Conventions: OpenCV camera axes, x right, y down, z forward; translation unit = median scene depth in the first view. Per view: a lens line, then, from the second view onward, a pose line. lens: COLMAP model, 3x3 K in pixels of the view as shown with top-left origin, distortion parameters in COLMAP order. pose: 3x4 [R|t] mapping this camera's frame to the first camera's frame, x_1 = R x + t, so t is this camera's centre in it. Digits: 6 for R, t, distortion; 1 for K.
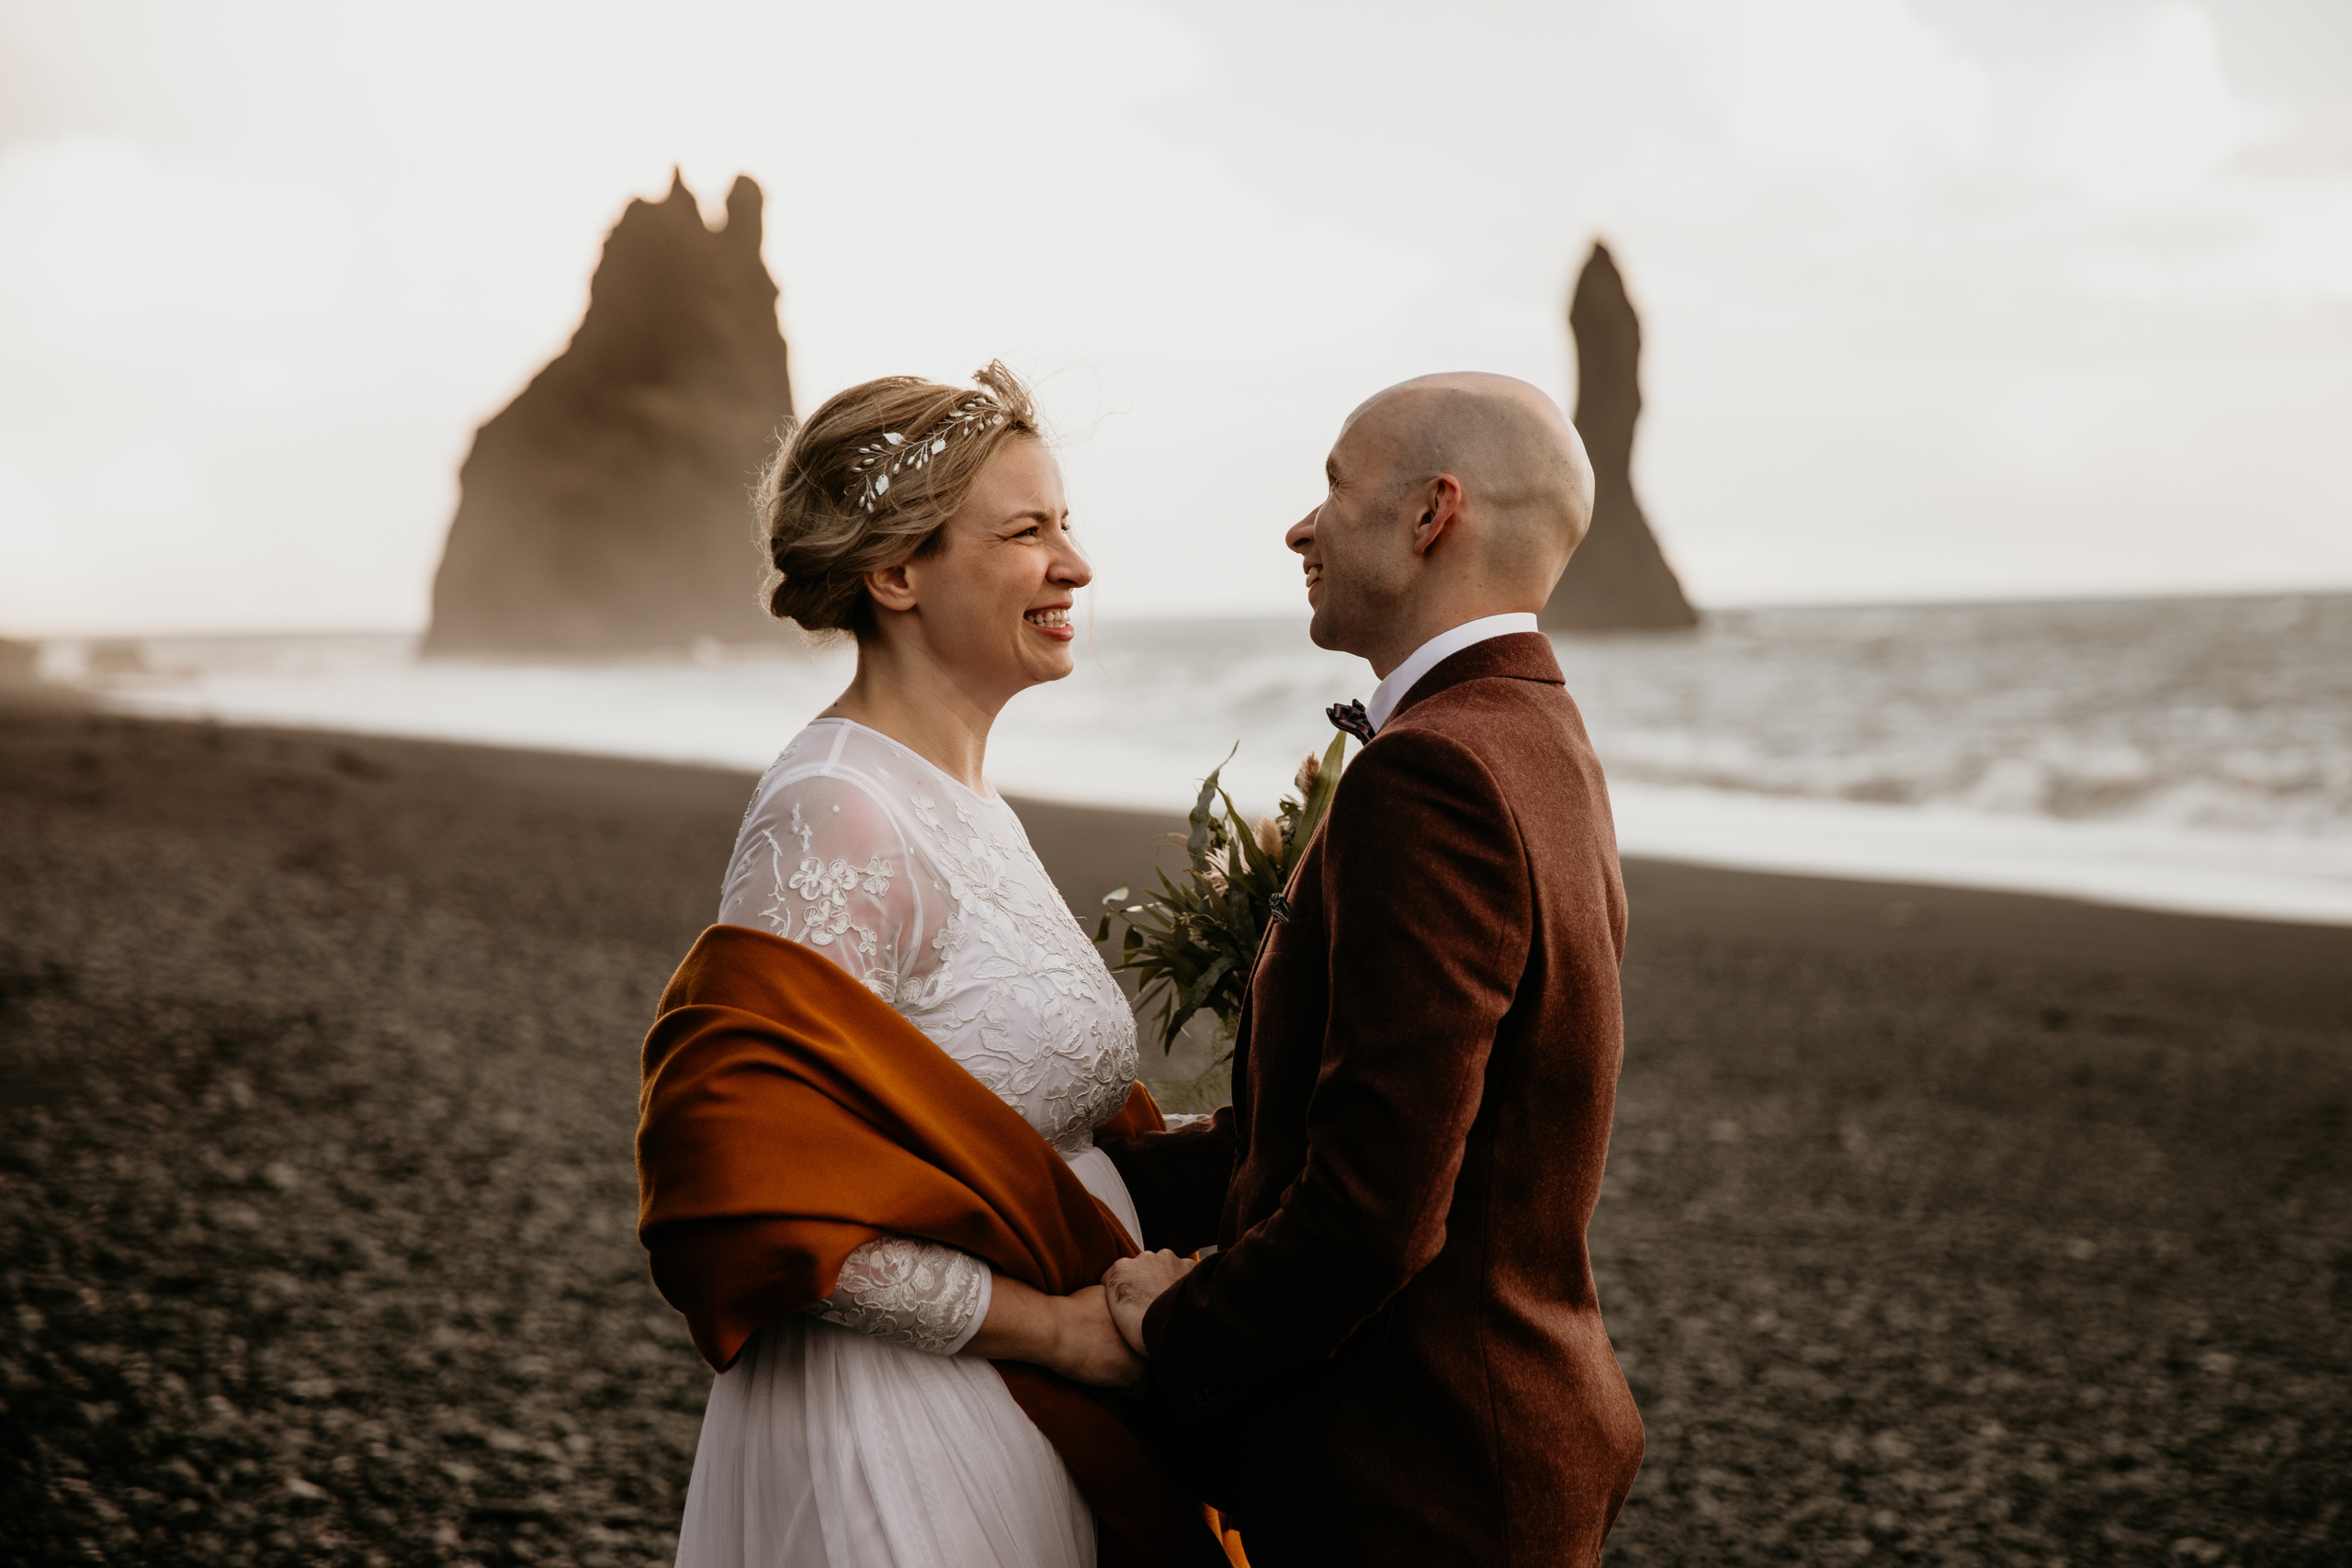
lens RADIAL K [[4487.7, 0, 1183.7], [0, 4487.7, 782.0], [0, 0, 1]] dist [0.263440, -0.186796]
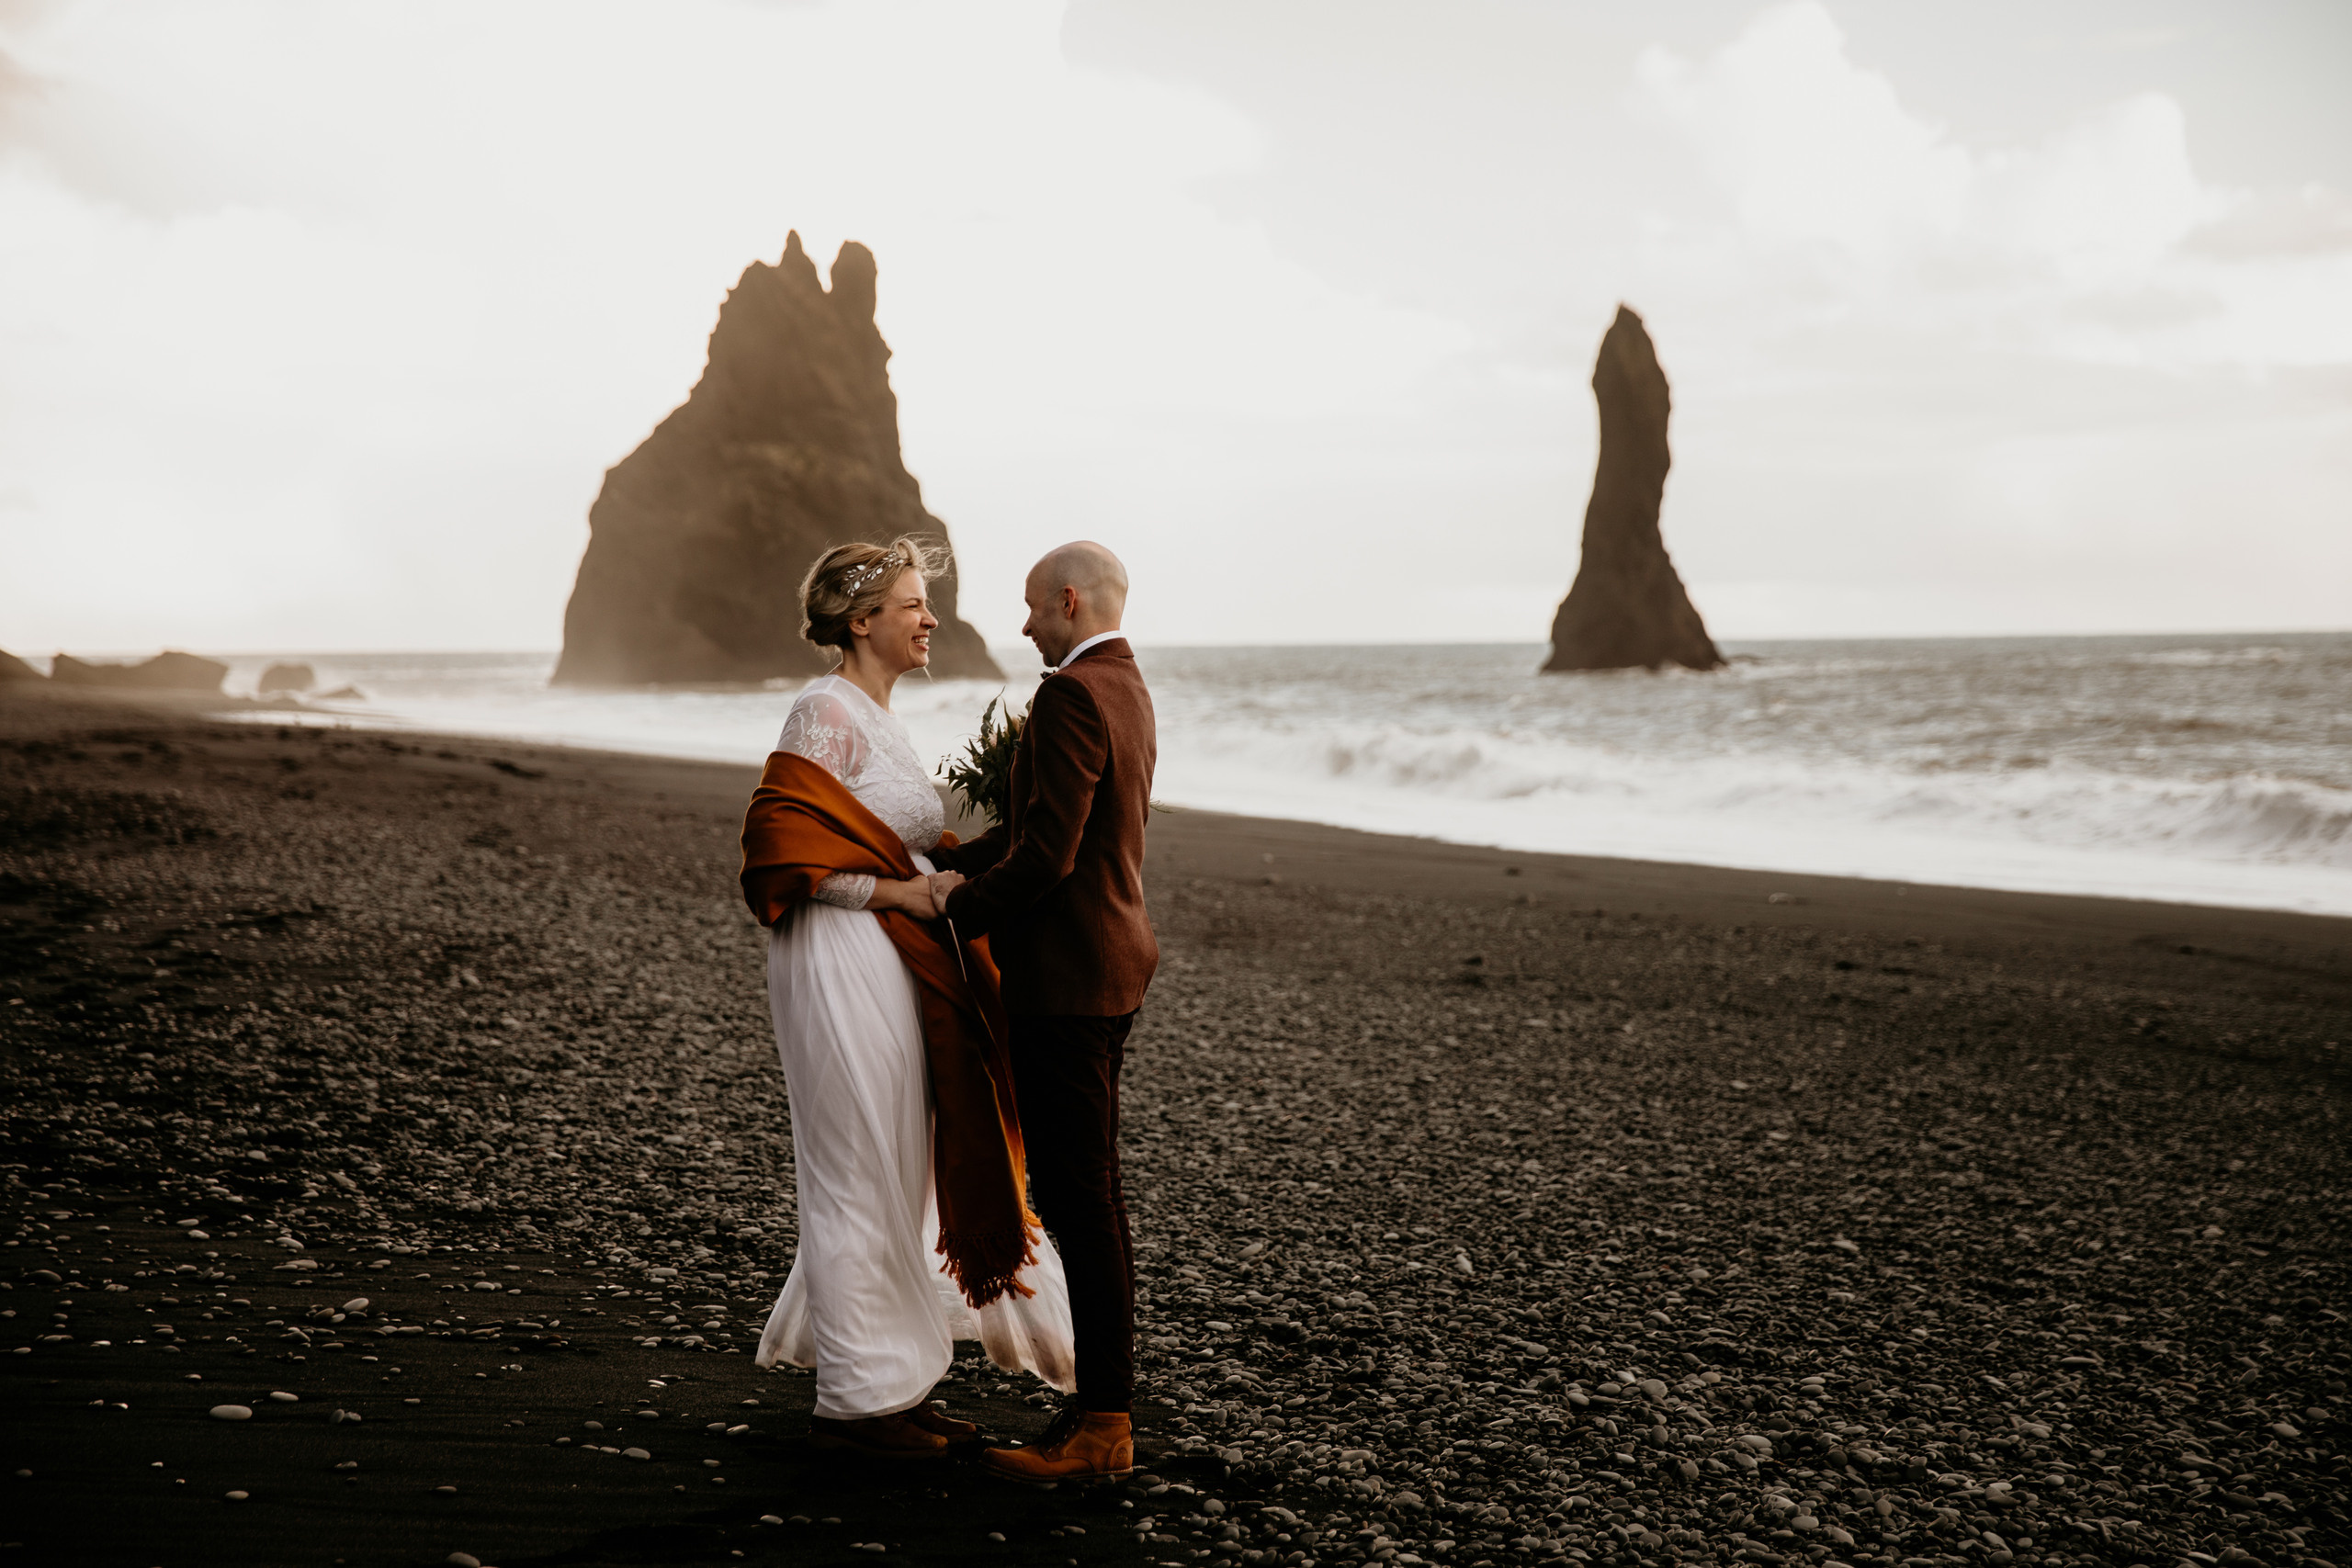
lens RADIAL K [[4165.0, 0, 1179.9], [0, 4165.0, 785.3], [0, 0, 1]] dist [0.204425, -0.158385]
pose [[0.999790, 0.008605, -0.018605, 0.042197], [-0.008674, 0.999956, -0.003584, 0.013666], [0.018574, 0.003744, 0.999820, -0.352209]]
